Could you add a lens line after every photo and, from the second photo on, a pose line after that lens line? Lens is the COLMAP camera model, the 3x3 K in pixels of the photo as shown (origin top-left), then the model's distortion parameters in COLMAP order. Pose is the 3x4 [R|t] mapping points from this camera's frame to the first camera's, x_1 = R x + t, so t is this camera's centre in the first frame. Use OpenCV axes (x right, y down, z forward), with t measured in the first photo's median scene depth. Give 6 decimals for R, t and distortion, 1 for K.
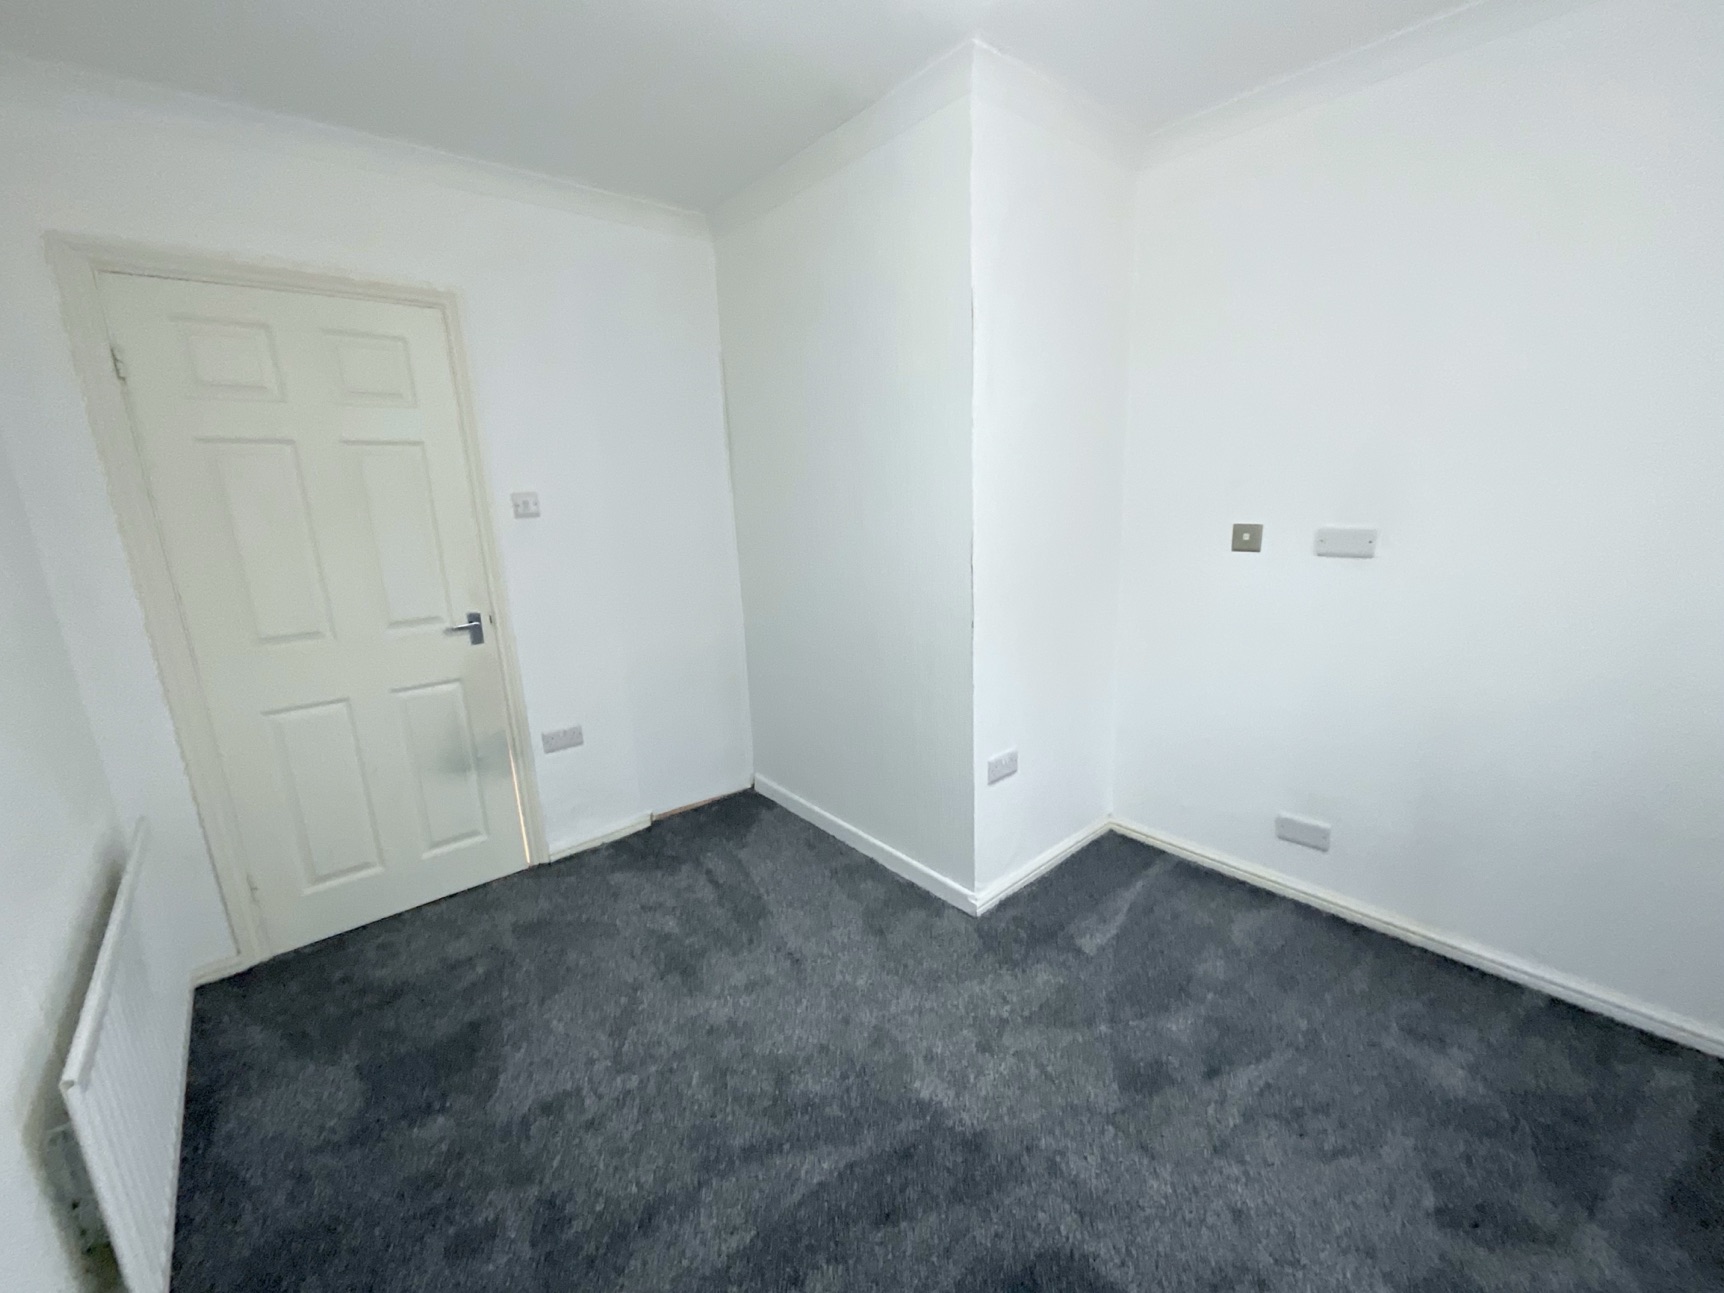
lens RADIAL K [[696.2, 0, 862.6], [0, 696.2, 647.1], [0, 0, 1]] dist [-0.002341, 0.001078]
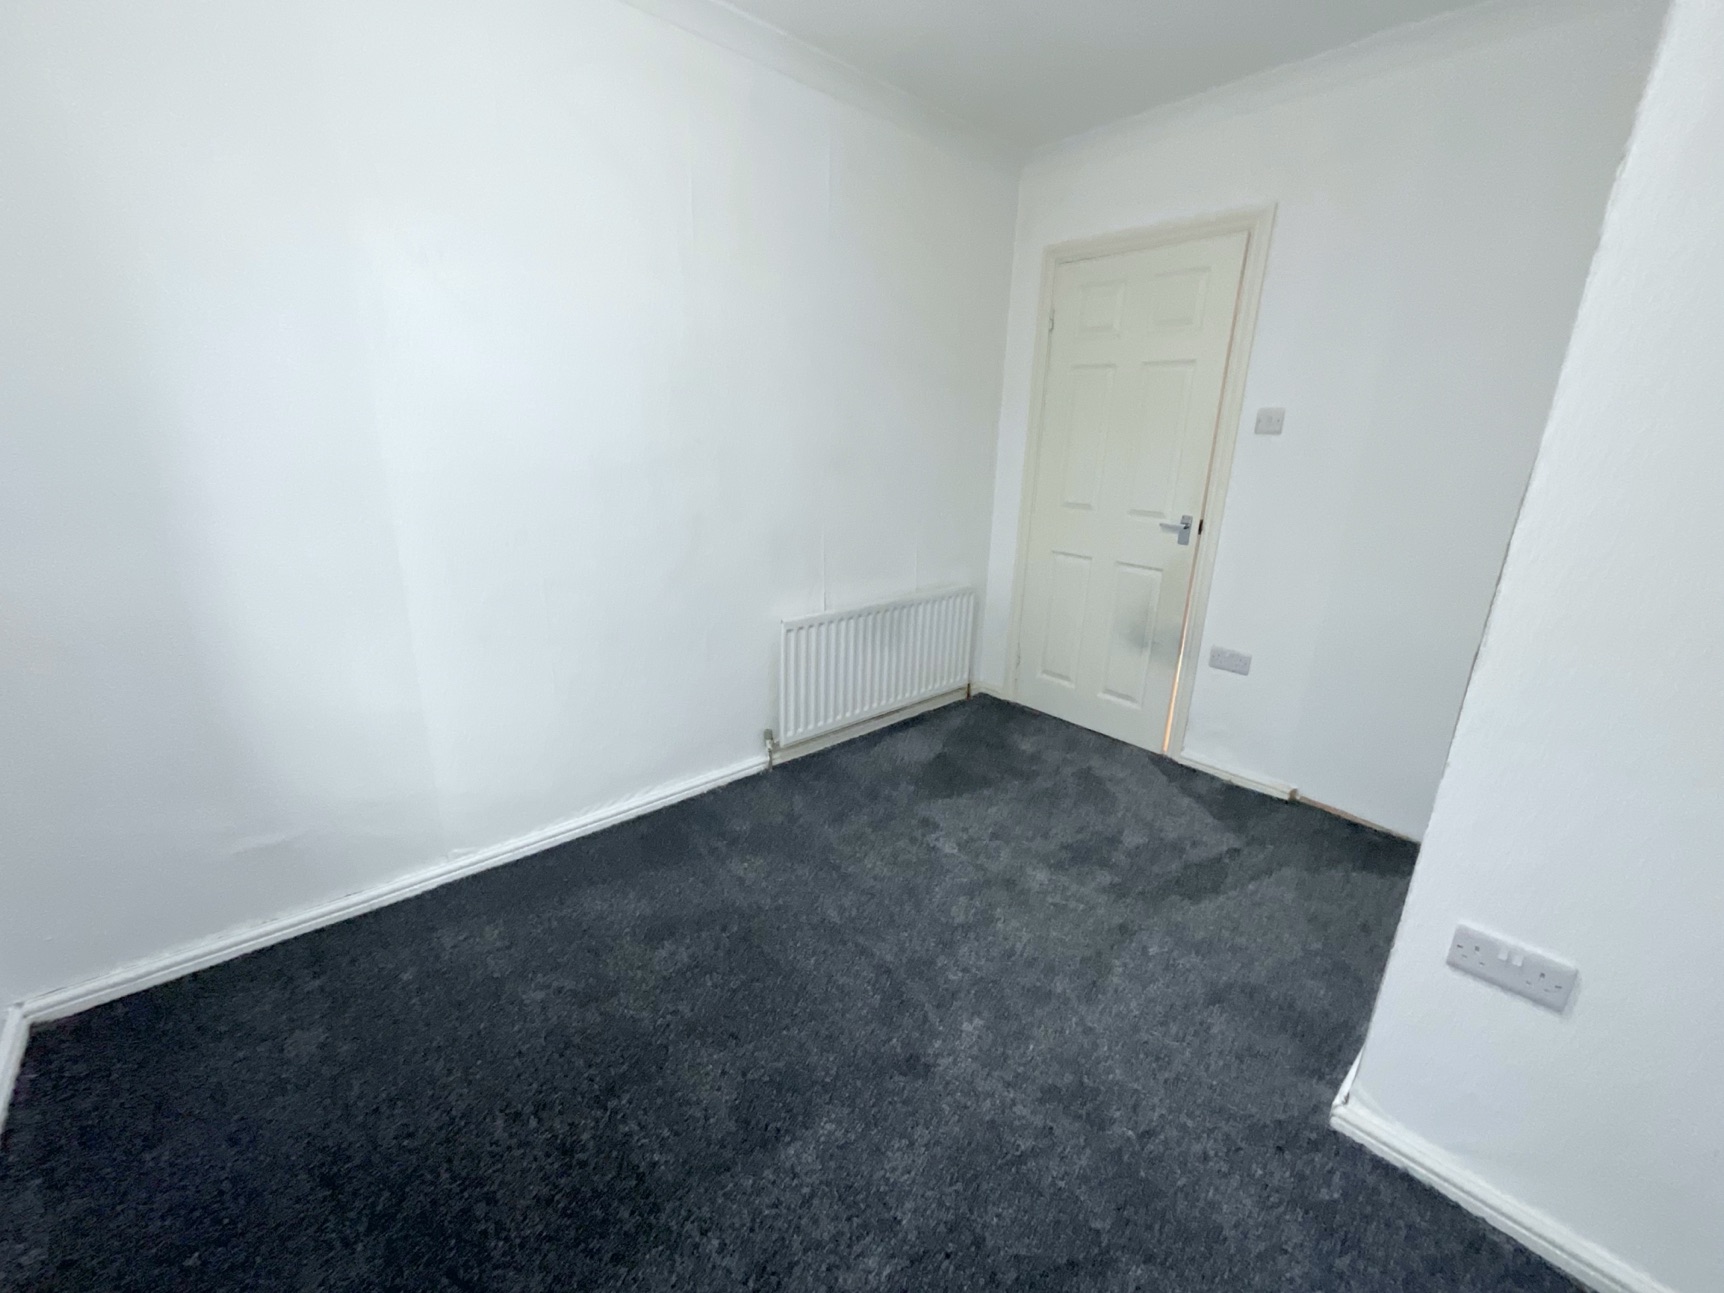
lens RADIAL K [[729.0, 0, 862.0], [0, 729.0, 646.5], [0, 0, 1]] dist [-0.000614, 0.000136]
pose [[-0.001308, 0.313721, -0.949514, 0.626062], [-0.245700, 0.920308, 0.304410, -0.084958], [0.969345, 0.233694, 0.075878, 0.455742]]
